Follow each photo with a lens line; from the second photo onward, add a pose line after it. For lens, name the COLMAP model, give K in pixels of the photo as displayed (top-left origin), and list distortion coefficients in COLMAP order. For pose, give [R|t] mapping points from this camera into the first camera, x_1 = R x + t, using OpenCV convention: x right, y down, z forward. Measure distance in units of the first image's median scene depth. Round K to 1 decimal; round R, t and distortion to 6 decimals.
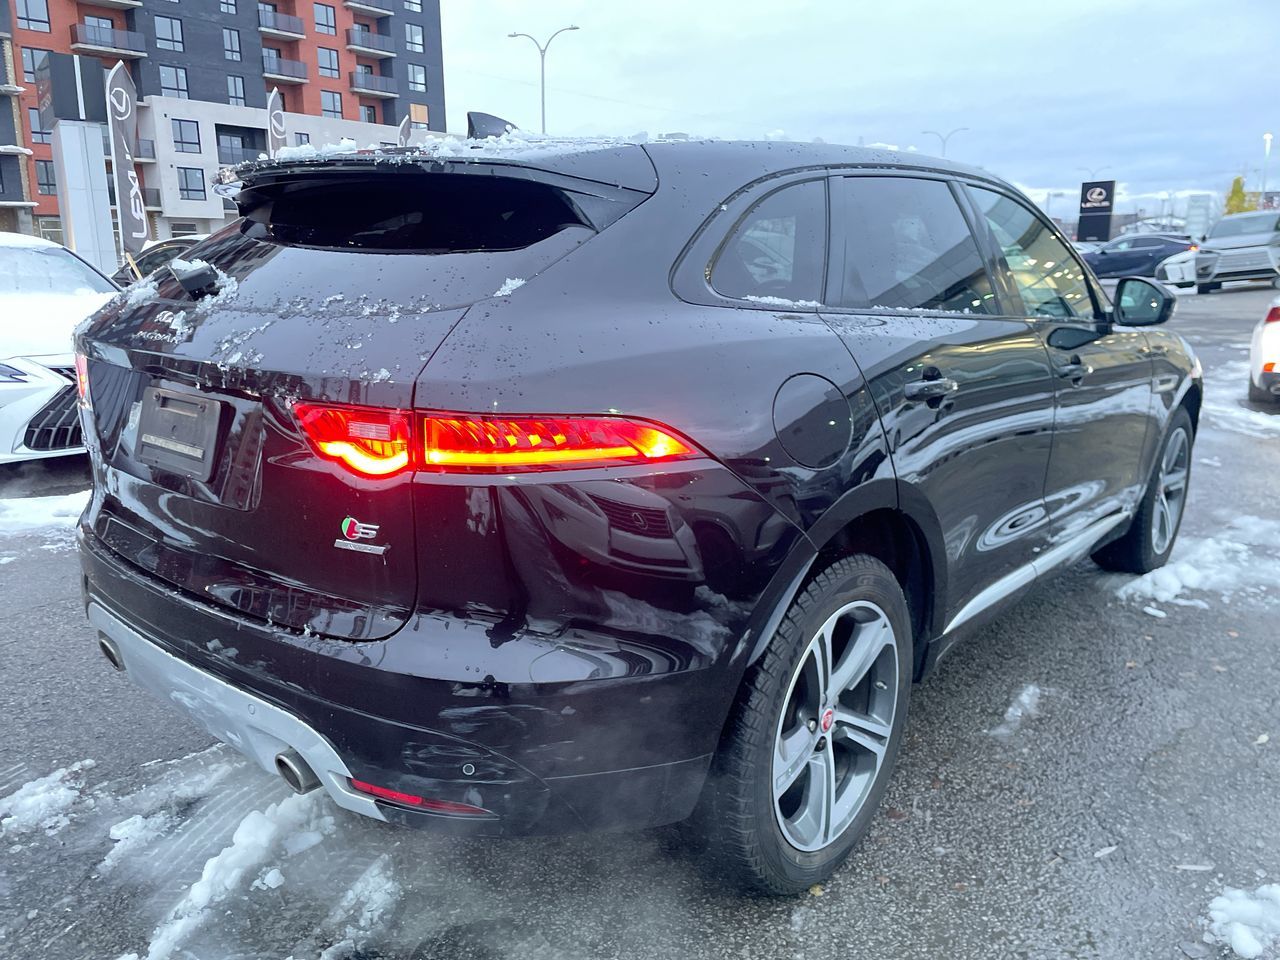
lens RADIAL K [[962.0, 0, 622.8], [0, 962.0, 482.4], [0, 0, 1]] dist [0.092740, -0.118047]
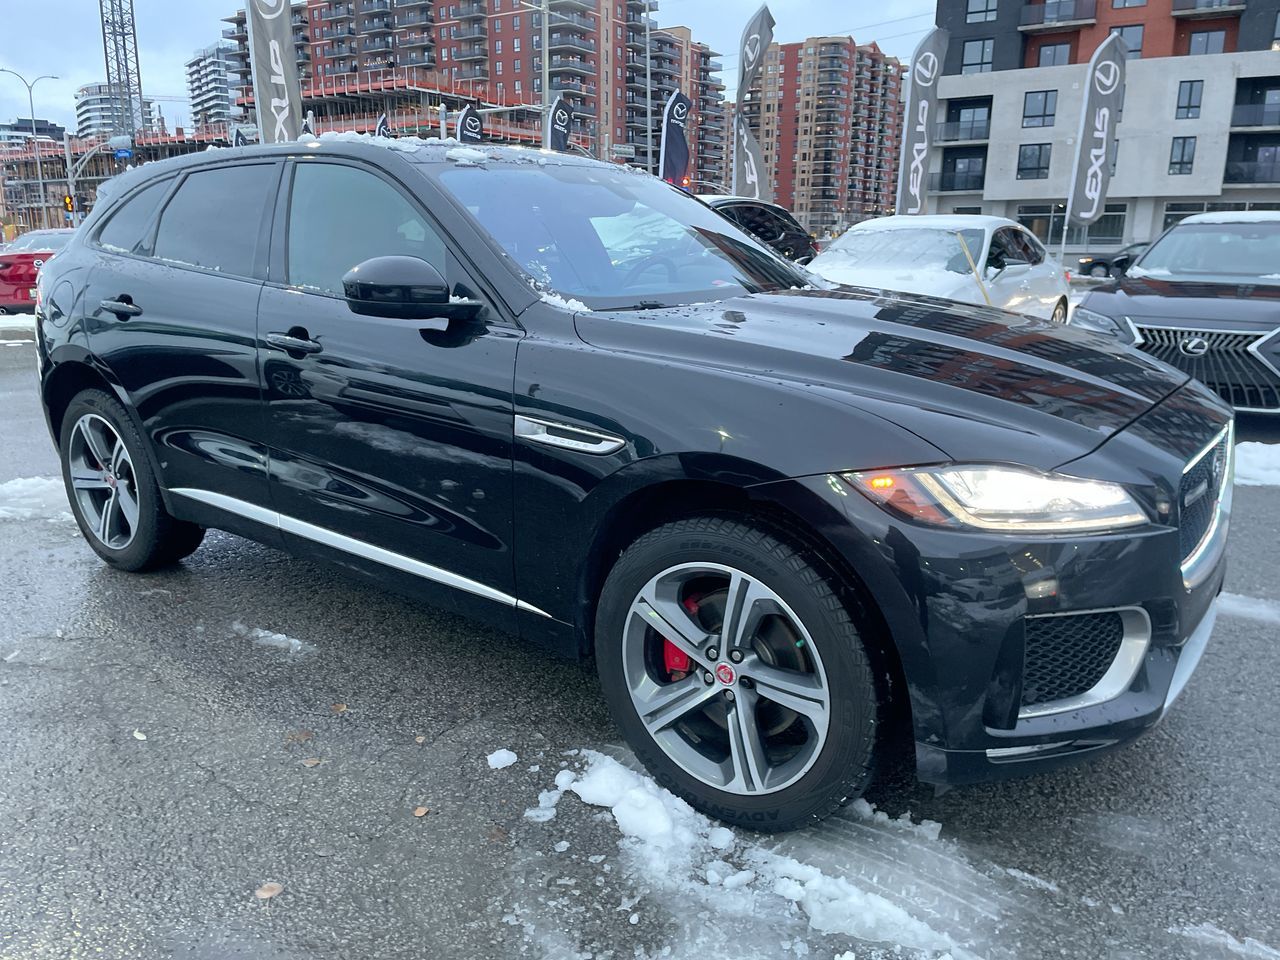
lens RADIAL K [[962.0, 0, 622.4], [0, 962.0, 484.5], [0, 0, 1]] dist [0.092740, -0.118047]
pose [[0.062573, 0.248284, -0.966664, 1.972872], [-0.232488, 0.945543, 0.227809, -0.375608], [0.970584, 0.210483, 0.116889, 1.654854]]
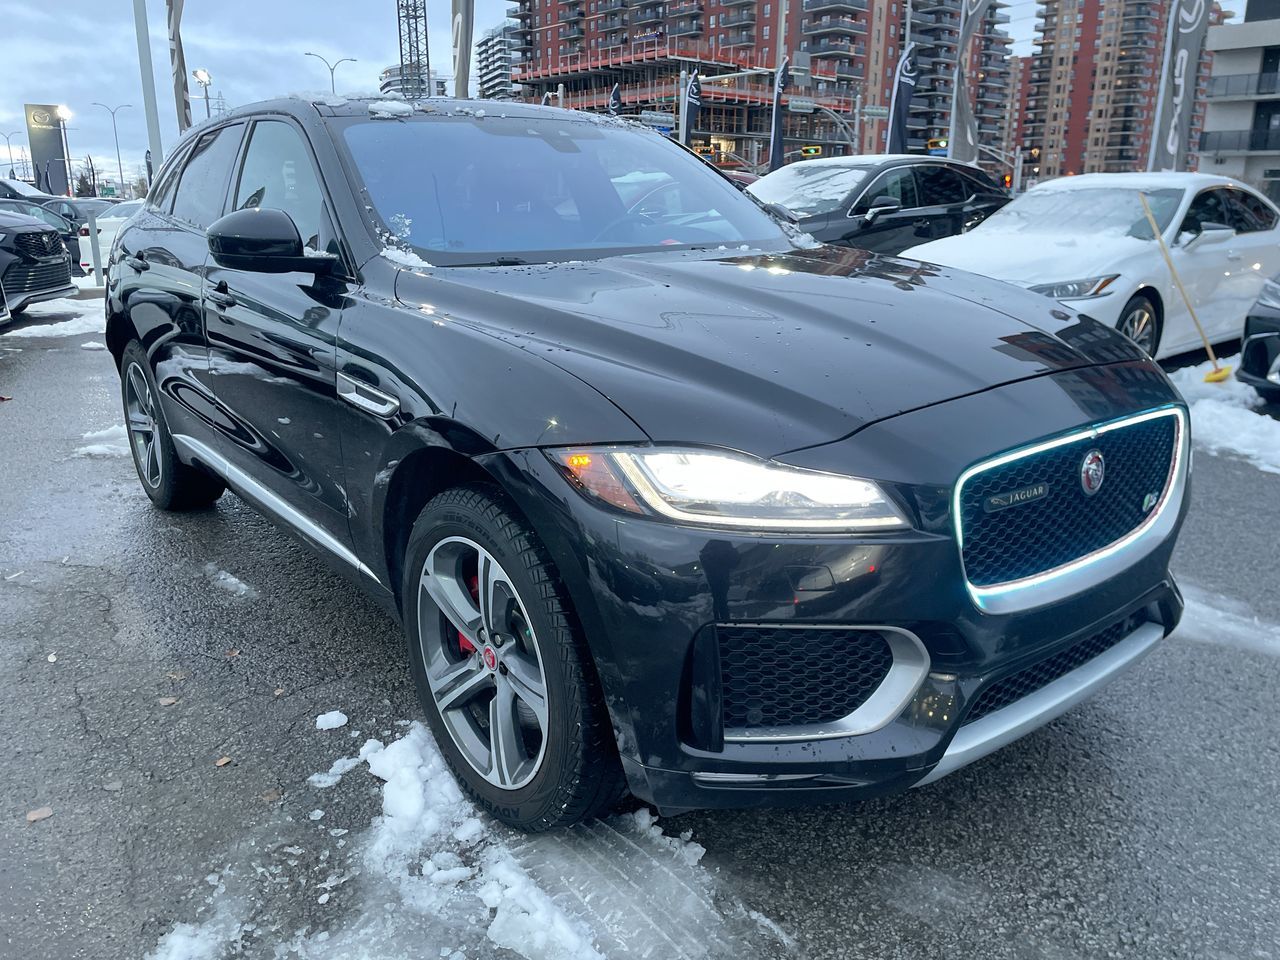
lens RADIAL K [[962.0, 0, 630.8], [0, 962.0, 486.3], [0, 0, 1]] dist [0.092740, -0.118047]
pose [[-0.185407, 0.274048, -0.943675, 1.873138], [-0.224509, 0.923112, 0.312186, -0.463599], [0.956671, 0.269745, -0.109625, 2.107032]]
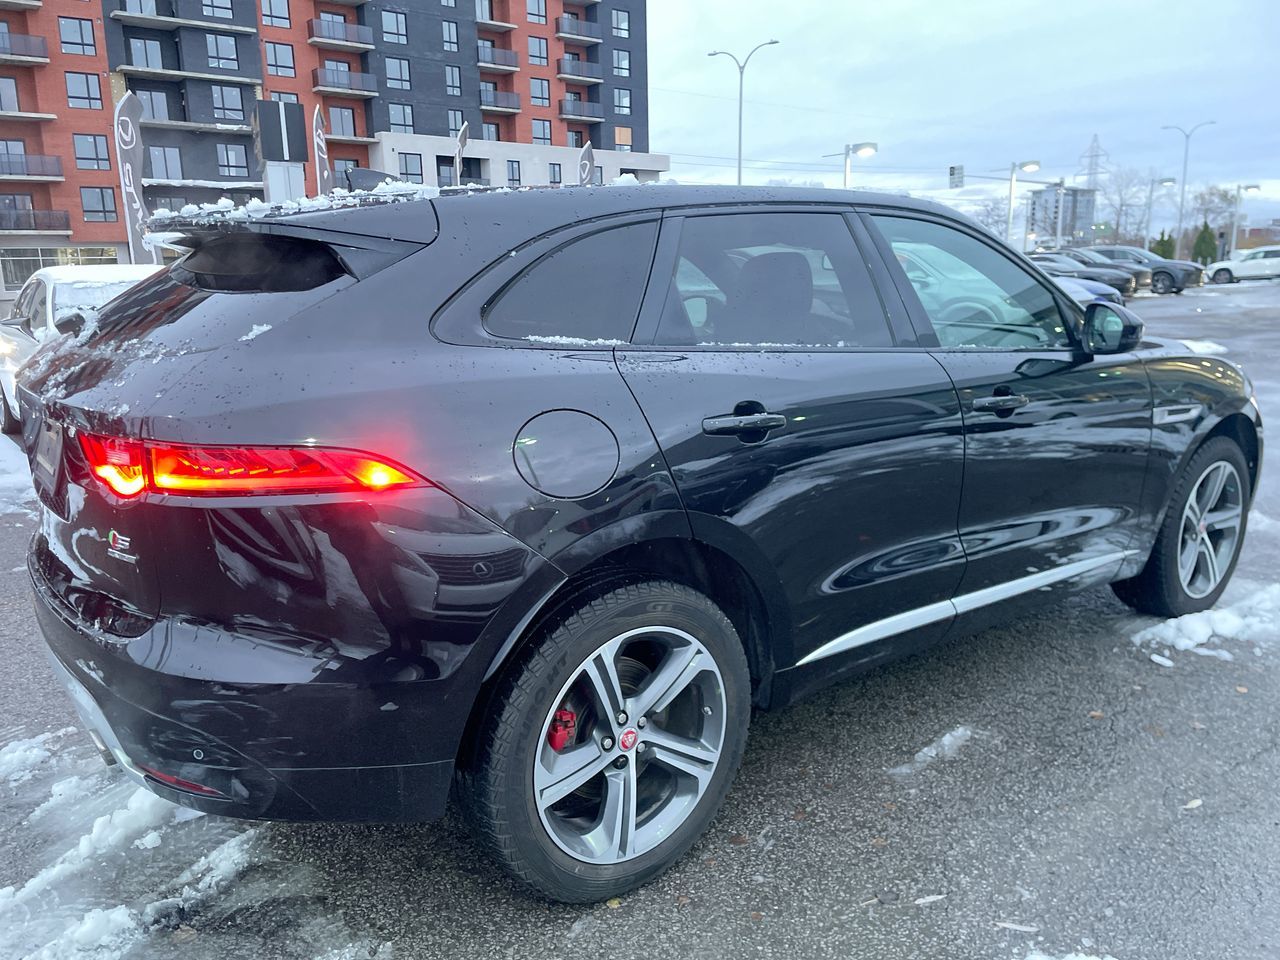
lens RADIAL K [[962.0, 0, 623.6], [0, 962.0, 484.4], [0, 0, 1]] dist [0.092740, -0.118047]
pose [[0.978517, 0.026120, -0.204503, 0.396183], [-0.028595, 0.999549, -0.009156, -0.018433], [0.204172, 0.014807, 0.978823, -0.021022]]
